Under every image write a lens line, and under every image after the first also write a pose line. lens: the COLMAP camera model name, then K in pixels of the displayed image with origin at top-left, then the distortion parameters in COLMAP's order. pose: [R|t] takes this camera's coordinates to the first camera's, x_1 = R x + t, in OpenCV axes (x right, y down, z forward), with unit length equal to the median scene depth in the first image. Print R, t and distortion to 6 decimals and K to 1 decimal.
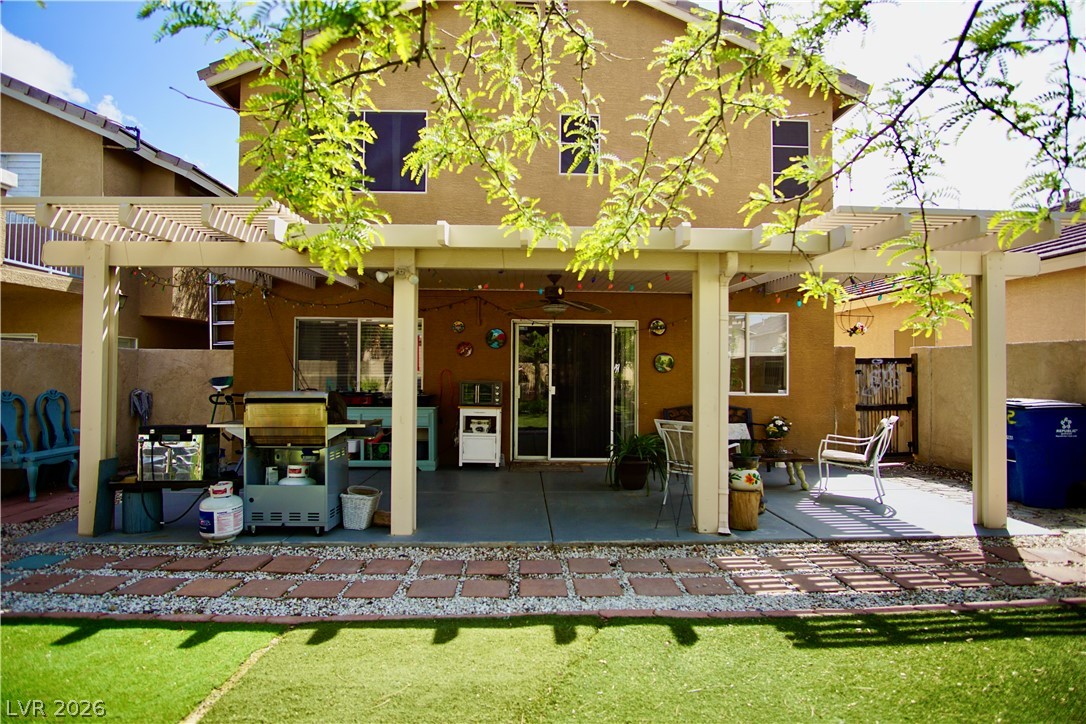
lens RADIAL K [[580.7, 0, 544.9], [0, 580.7, 364.7], [0, 0, 1]] dist [-0.033525, 0.008524]
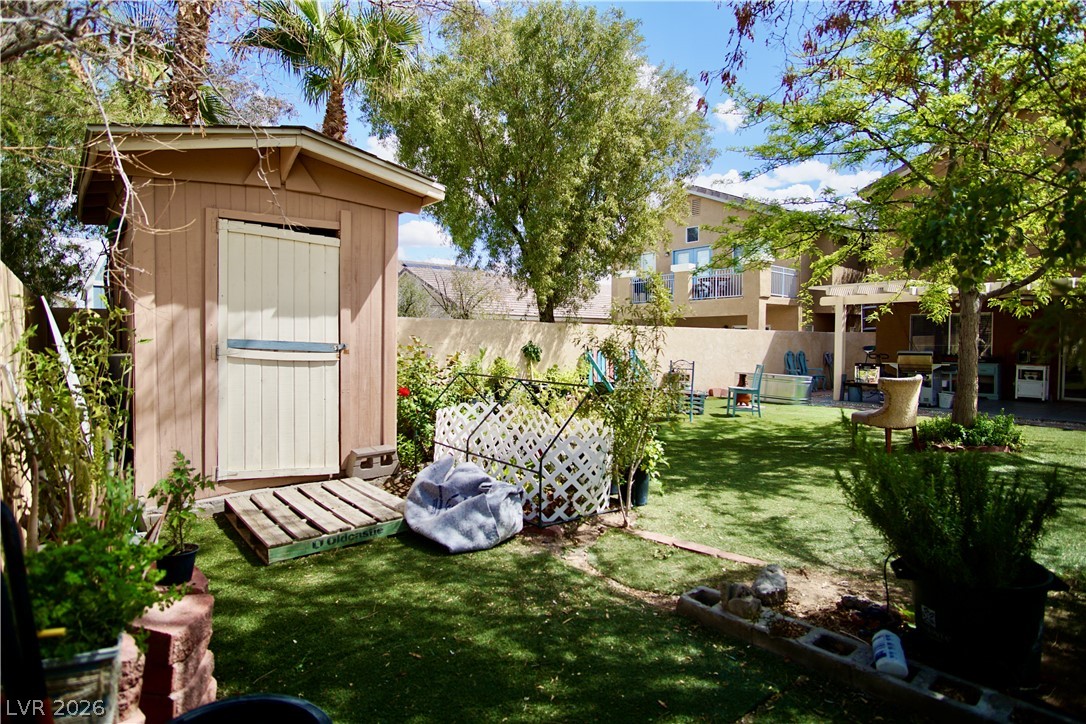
lens RADIAL K [[580.7, 0, 536.1], [0, 580.7, 359.6], [0, 0, 1]] dist [-0.033525, 0.008524]
pose [[0.589604, 0.020988, -0.807420, 0.419087], [0.011449, 0.999345, 0.034337, -0.015619], [0.807611, -0.029489, 0.588978, -1.263029]]
